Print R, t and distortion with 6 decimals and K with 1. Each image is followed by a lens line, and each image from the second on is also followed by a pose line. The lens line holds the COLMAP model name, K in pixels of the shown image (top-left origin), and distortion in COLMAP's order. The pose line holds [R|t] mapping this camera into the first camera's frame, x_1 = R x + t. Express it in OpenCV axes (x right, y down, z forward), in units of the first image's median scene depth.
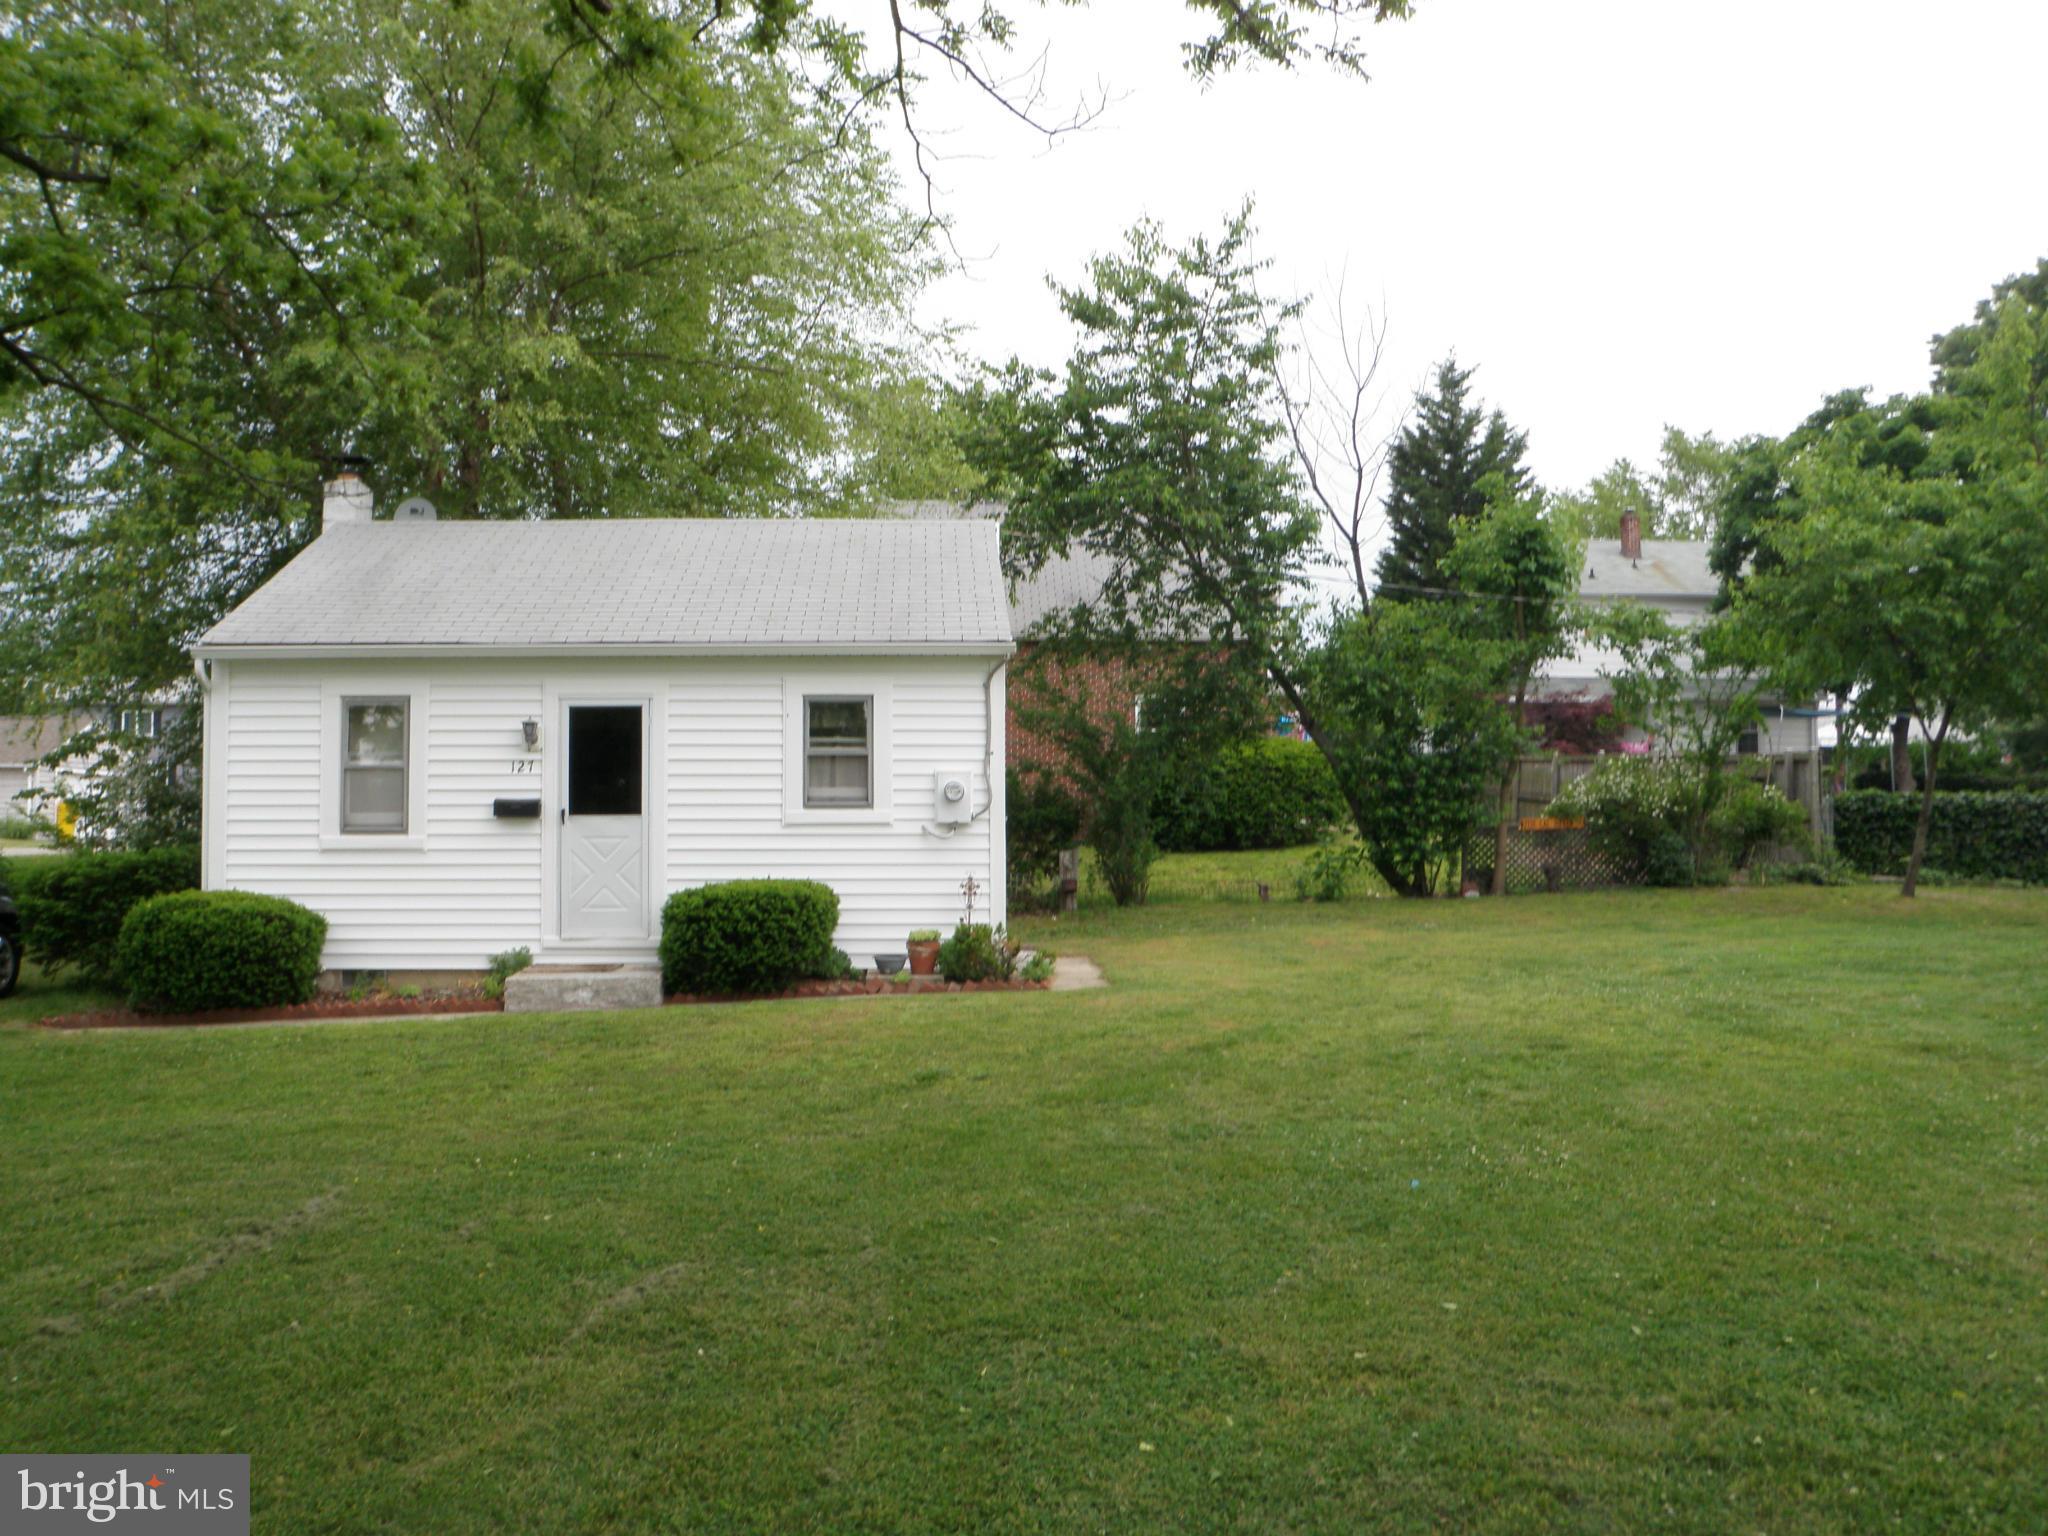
lens RADIAL K [[1670.4, 0, 1022.0], [0, 1670.4, 800.2], [0, 0, 1]] dist [-0.163344, 0.136679]
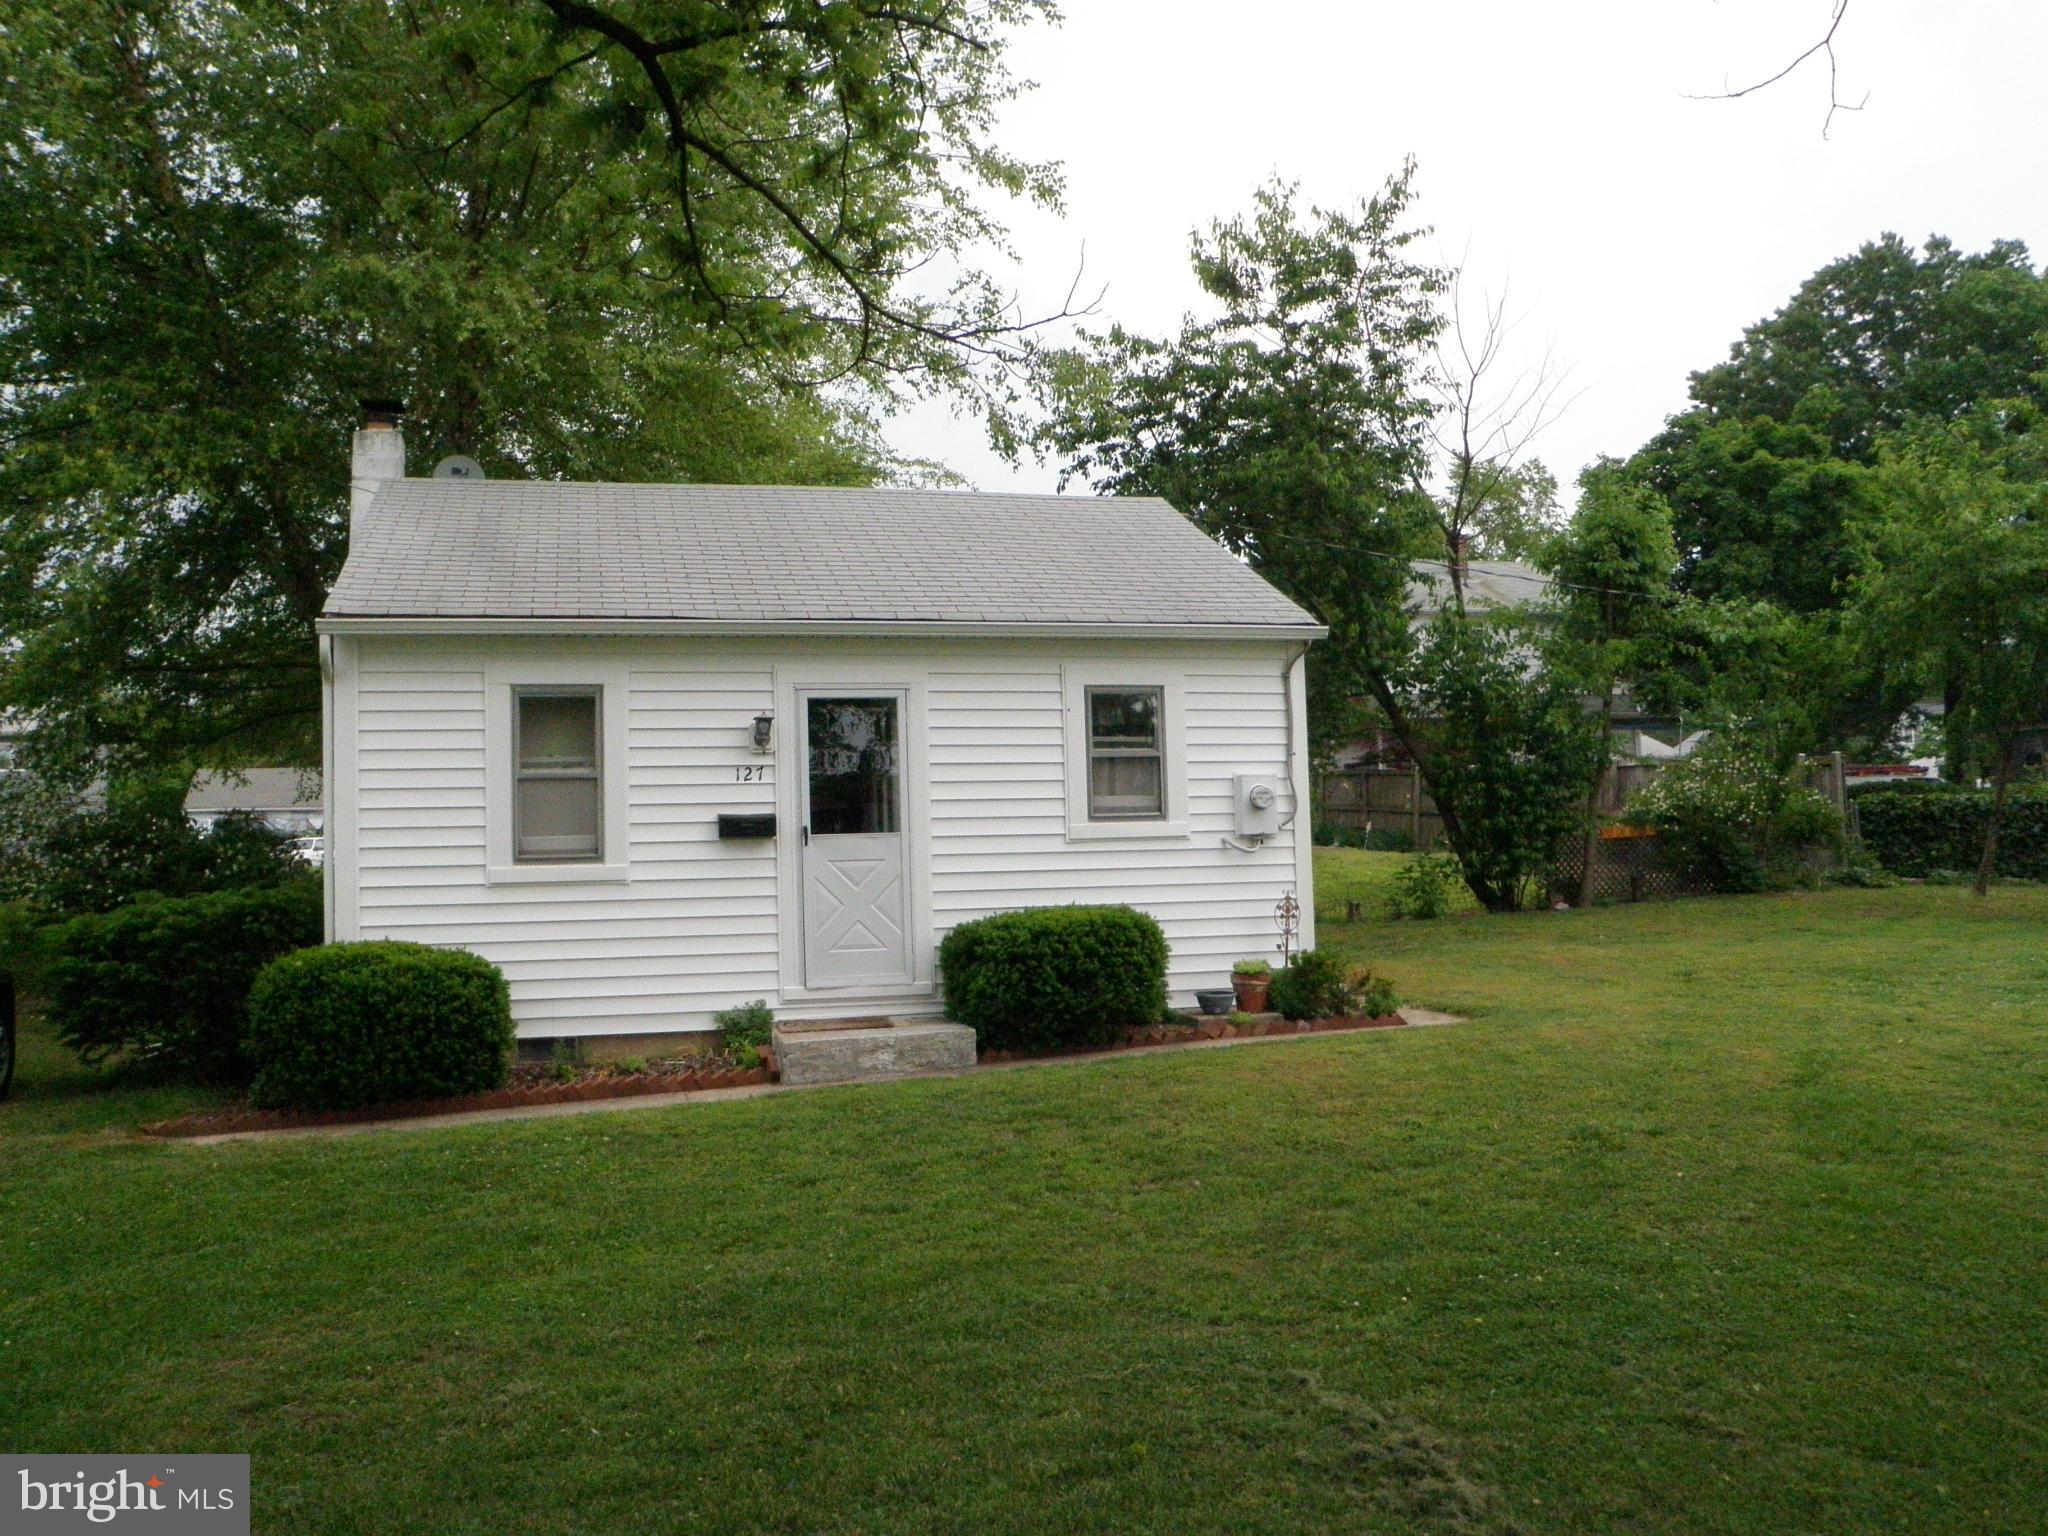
lens RADIAL K [[1673.4, 0, 1019.7], [0, 1673.4, 775.5], [0, 0, 1]] dist [-0.149075, 0.144755]
pose [[0.979329, -0.011525, 0.201947, -0.334550], [0.018396, 0.999313, -0.032183, 0.008573], [-0.201437, 0.035233, 0.978868, 0.182293]]
